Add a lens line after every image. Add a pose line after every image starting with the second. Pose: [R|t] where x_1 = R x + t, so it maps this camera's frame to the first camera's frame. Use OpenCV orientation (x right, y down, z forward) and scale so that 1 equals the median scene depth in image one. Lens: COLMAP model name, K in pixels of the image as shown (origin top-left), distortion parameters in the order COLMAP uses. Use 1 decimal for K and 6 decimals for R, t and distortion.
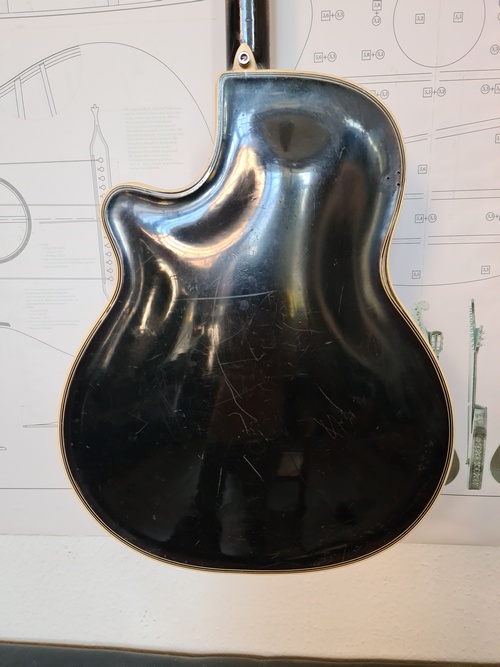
lens RADIAL K [[540.4, 0, 248.5], [0, 540.4, 337.9], [0, 0, 1]] dist [0.074649, -0.045099]
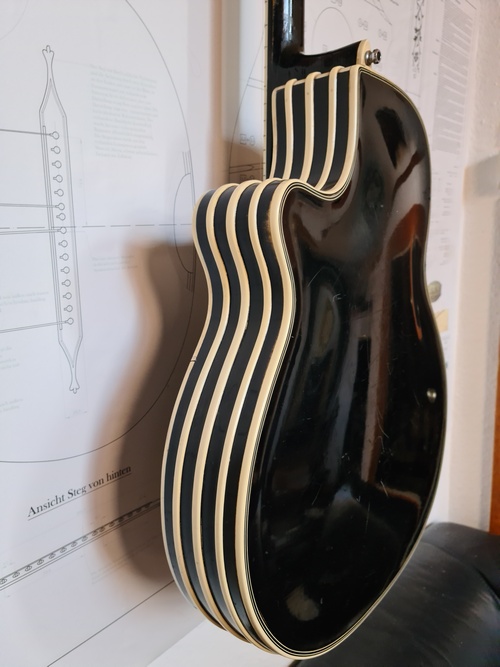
lens RADIAL K [[540.4, 0, 251.2], [0, 540.4, 331.0], [0, 0, 1]] dist [0.074649, -0.045099]
pose [[0.594430, -0.146911, 0.790614, -0.664303], [0.188611, 0.981216, 0.040520, -0.086992], [-0.781715, 0.125033, 0.610973, 0.462783]]
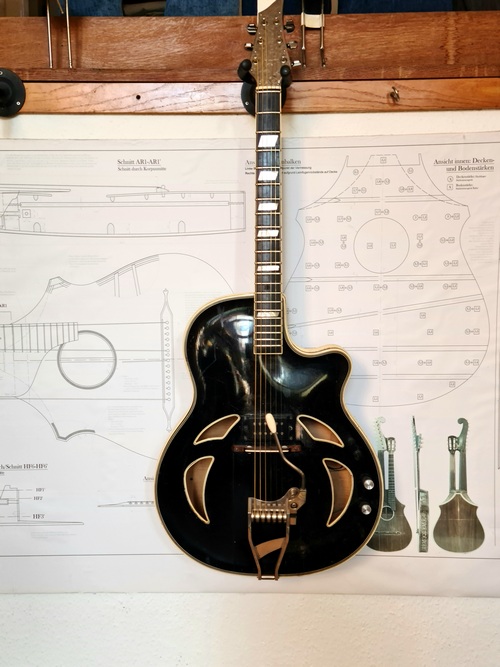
lens RADIAL K [[540.4, 0, 248.0], [0, 540.4, 338.6], [0, 0, 1]] dist [0.074649, -0.045099]
pose [[0.999376, 0.008493, 0.034294, -0.095373], [-0.002761, 0.986484, -0.163834, -0.033785], [-0.035222, 0.163637, 0.985892, -0.486866]]
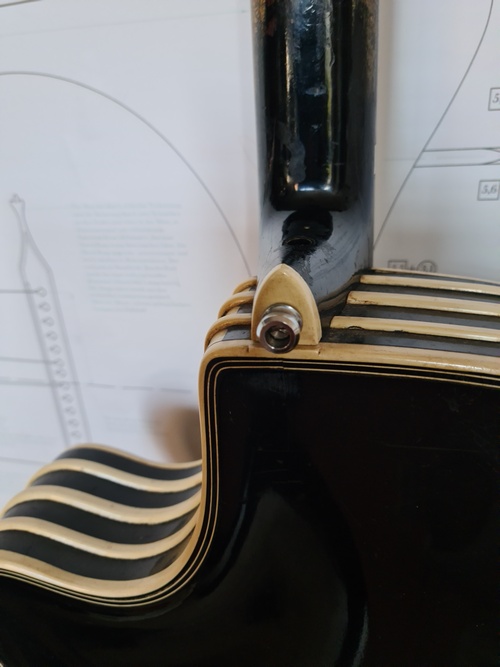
lens RADIAL K [[540.4, 0, 252.1], [0, 540.4, 335.9], [0, 0, 1]] dist [0.074649, -0.045099]
pose [[0.986586, 0.038506, -0.158635, 0.017073], [-0.004611, 0.977966, 0.208711, -0.392307], [0.163176, -0.205180, 0.965026, 0.509819]]
